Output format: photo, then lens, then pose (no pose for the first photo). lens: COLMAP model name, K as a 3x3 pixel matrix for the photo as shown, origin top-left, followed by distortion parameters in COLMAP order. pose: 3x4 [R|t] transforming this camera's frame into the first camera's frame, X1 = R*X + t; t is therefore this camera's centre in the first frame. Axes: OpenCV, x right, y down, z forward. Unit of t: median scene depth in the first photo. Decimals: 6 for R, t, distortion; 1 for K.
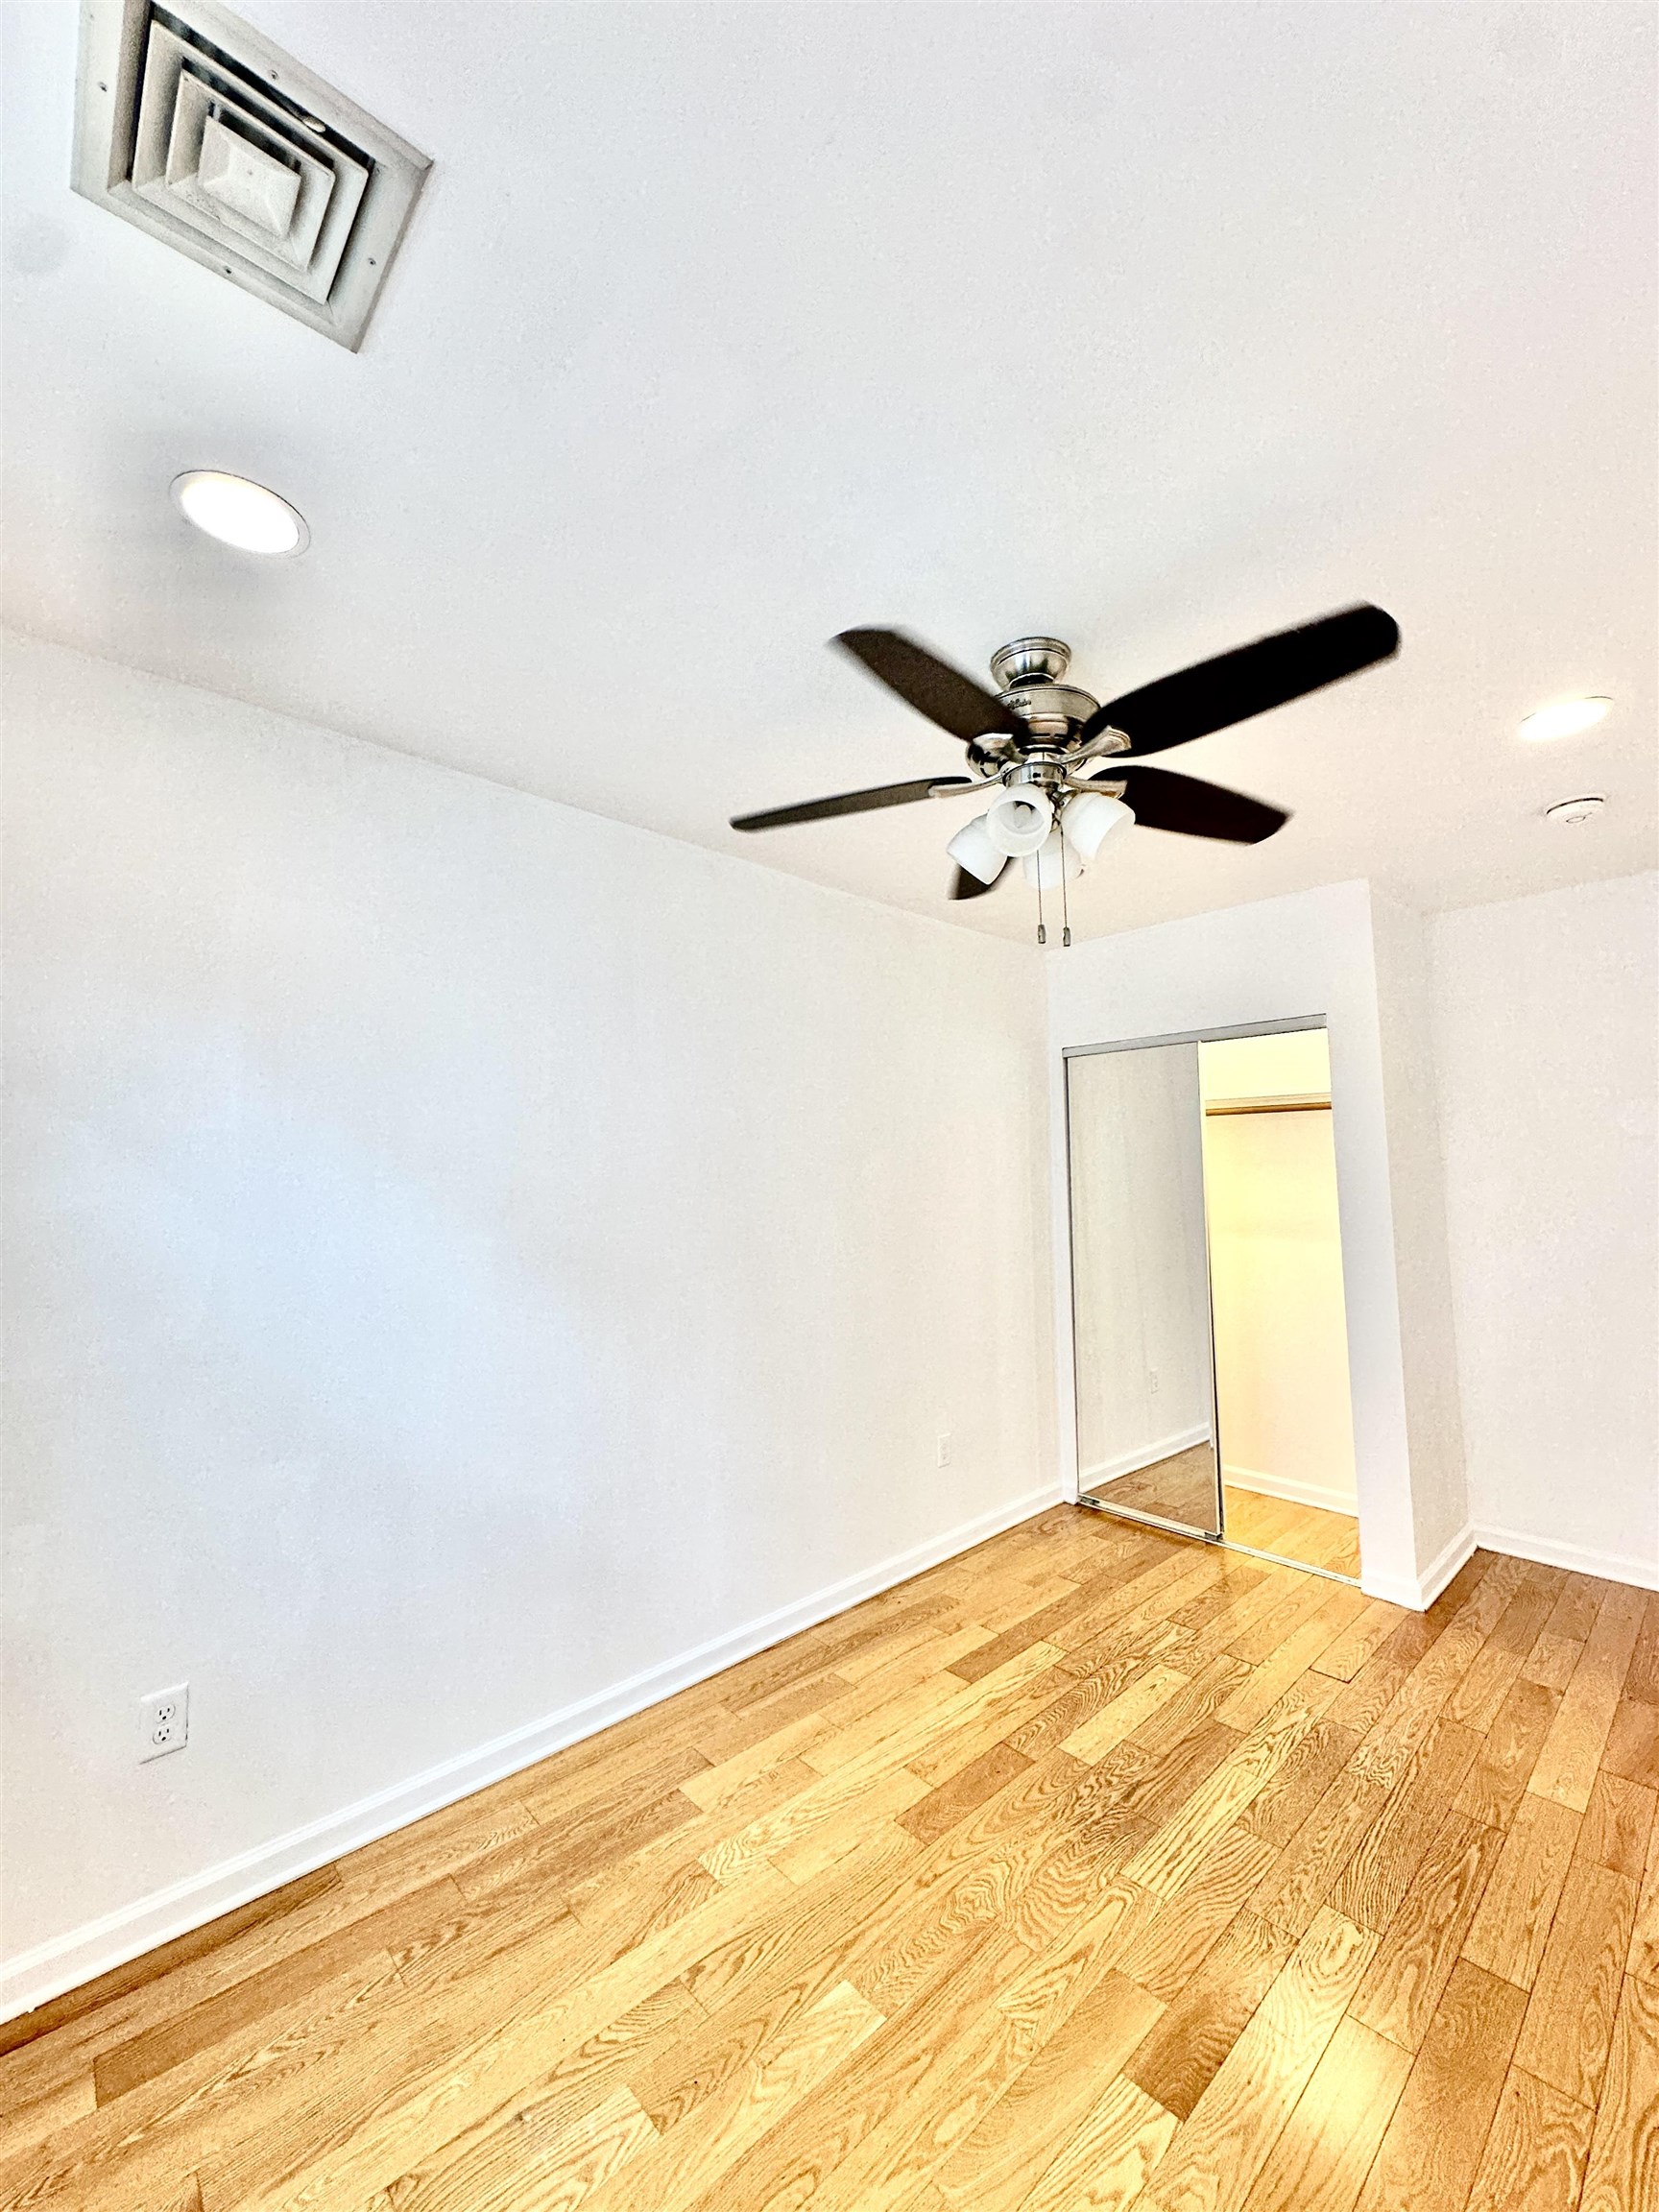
lens RADIAL K [[879.1, 0, 837.2], [0, 879.1, 1103.4], [0, 0, 1]] dist [-0.002190, 0.000449]
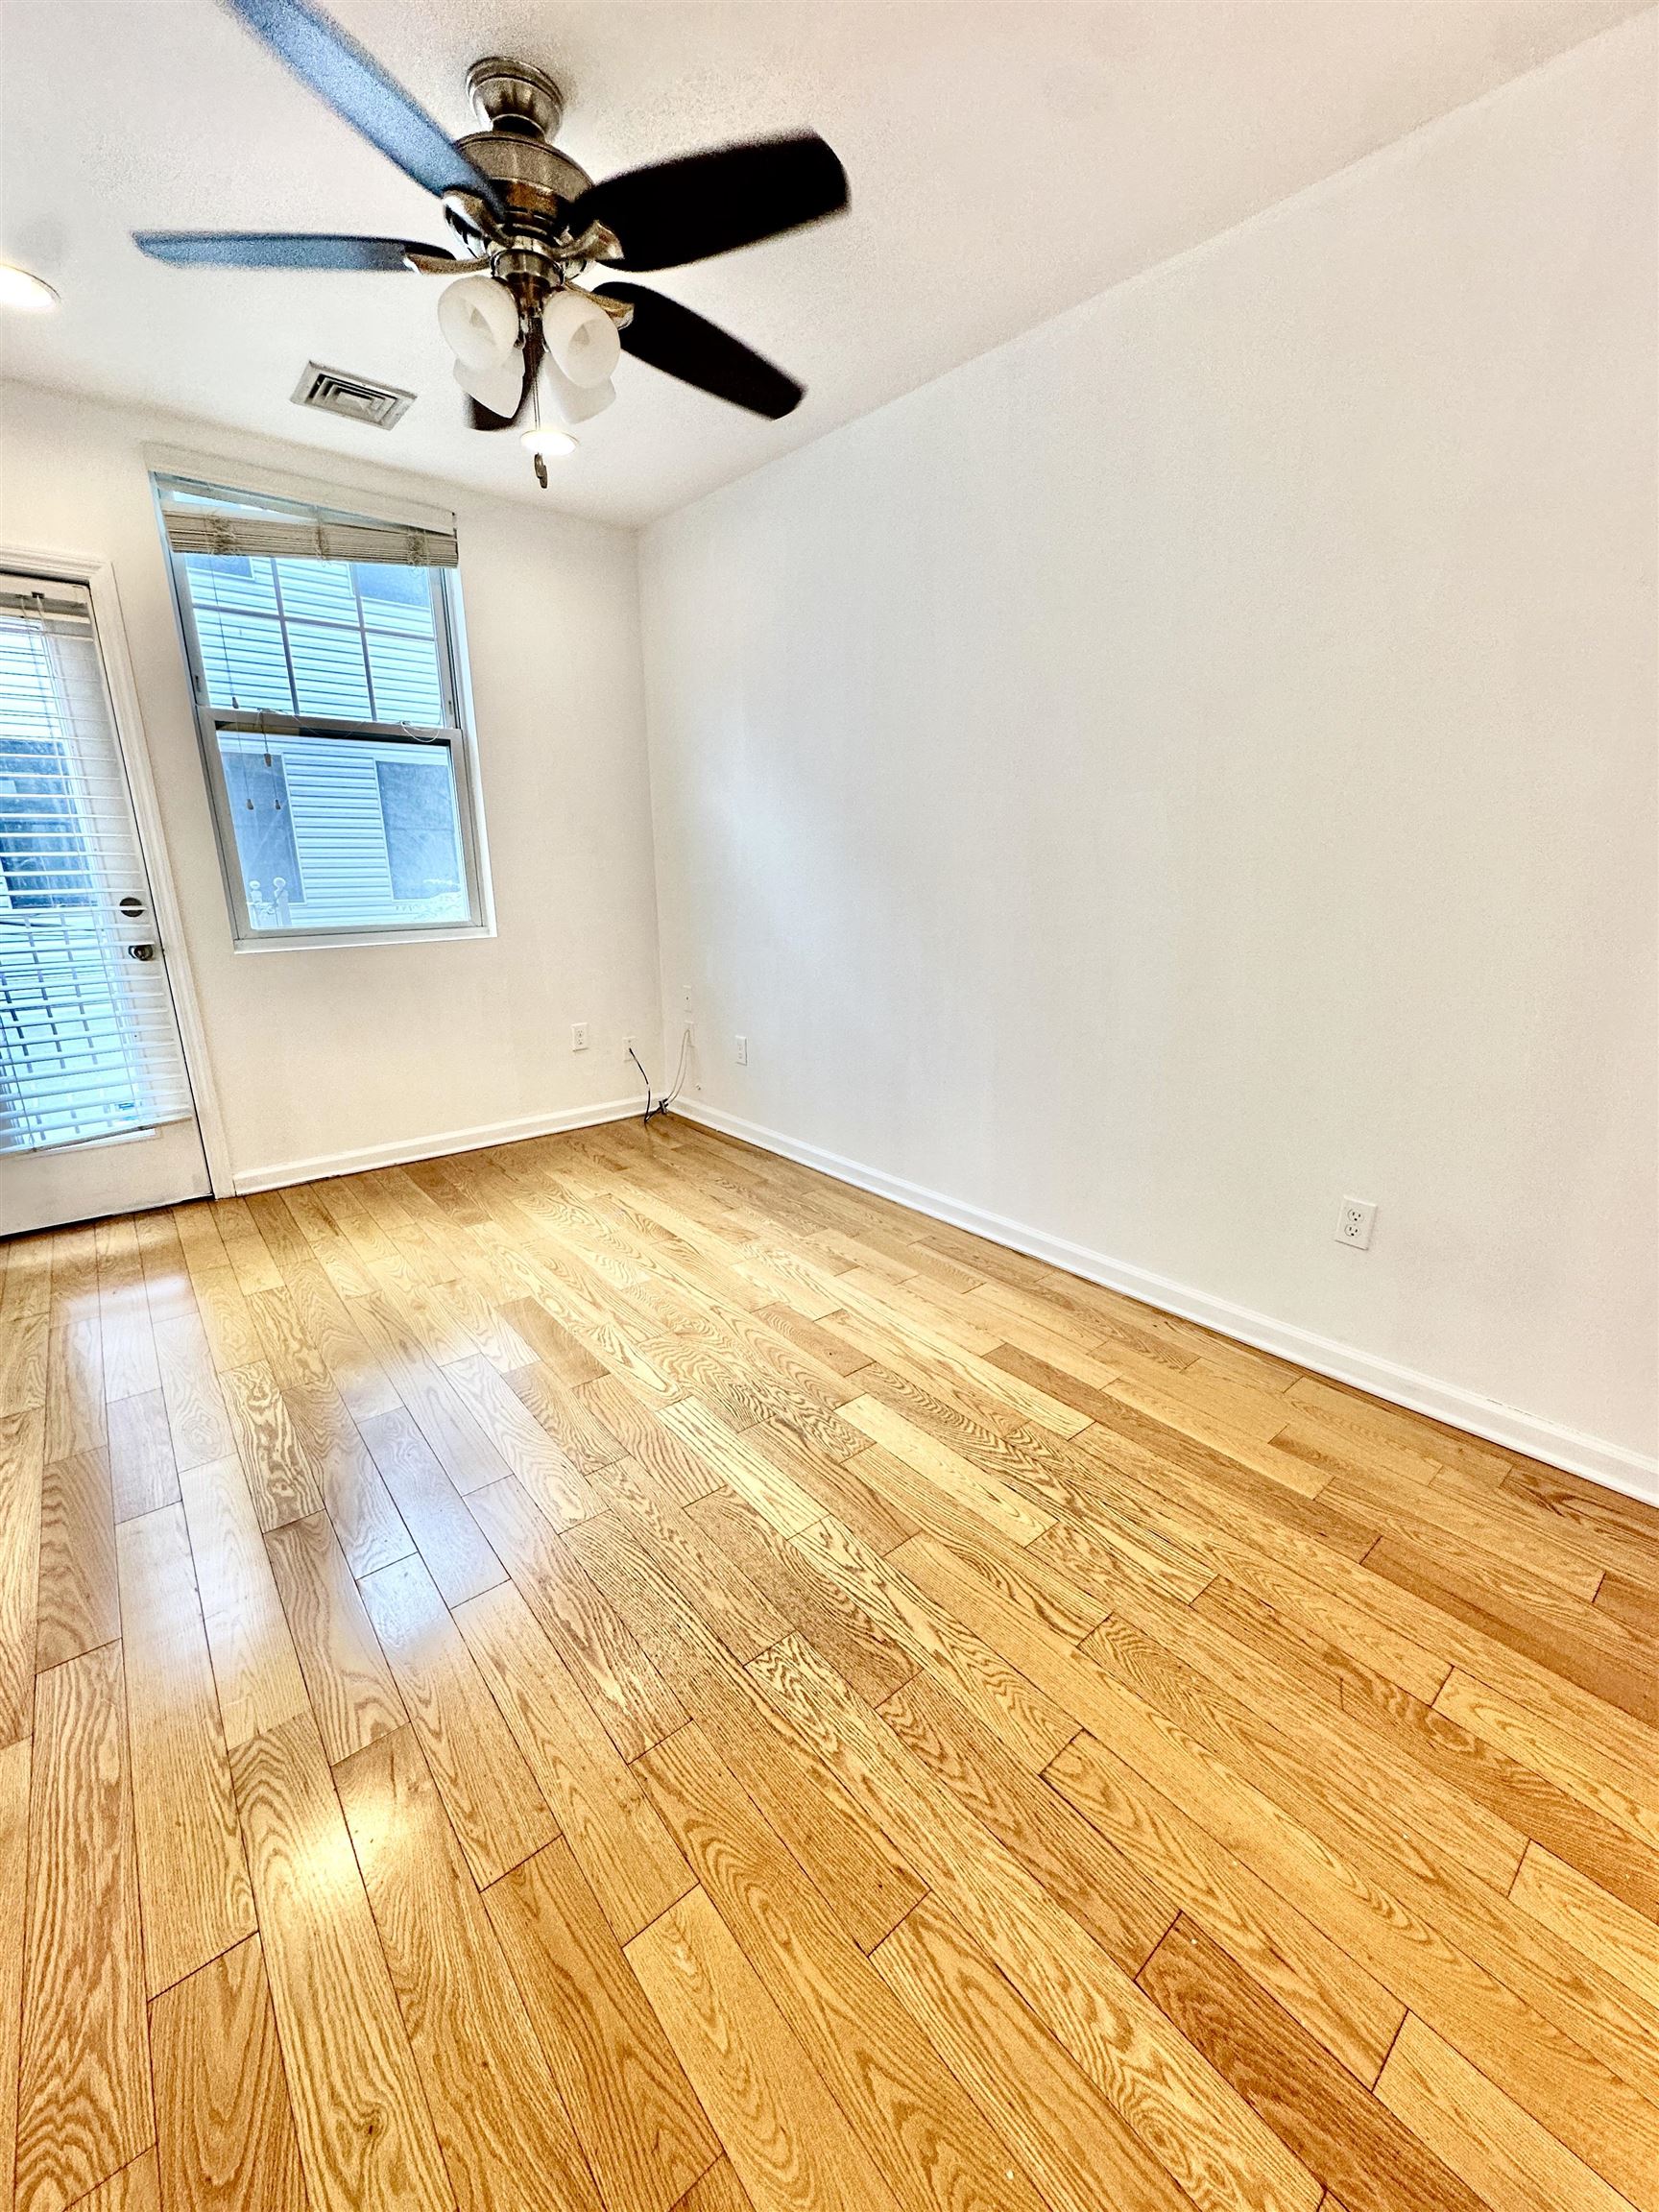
lens RADIAL K [[879.1, 0, 837.2], [0, 879.1, 1103.4], [0, 0, 1]] dist [-0.002190, 0.000449]
pose [[-0.048081, 0.288978, -0.956128, 0.989702], [0.090529, 0.954556, 0.283950, 0.157109], [0.994733, -0.072904, -0.072057, 0.990612]]
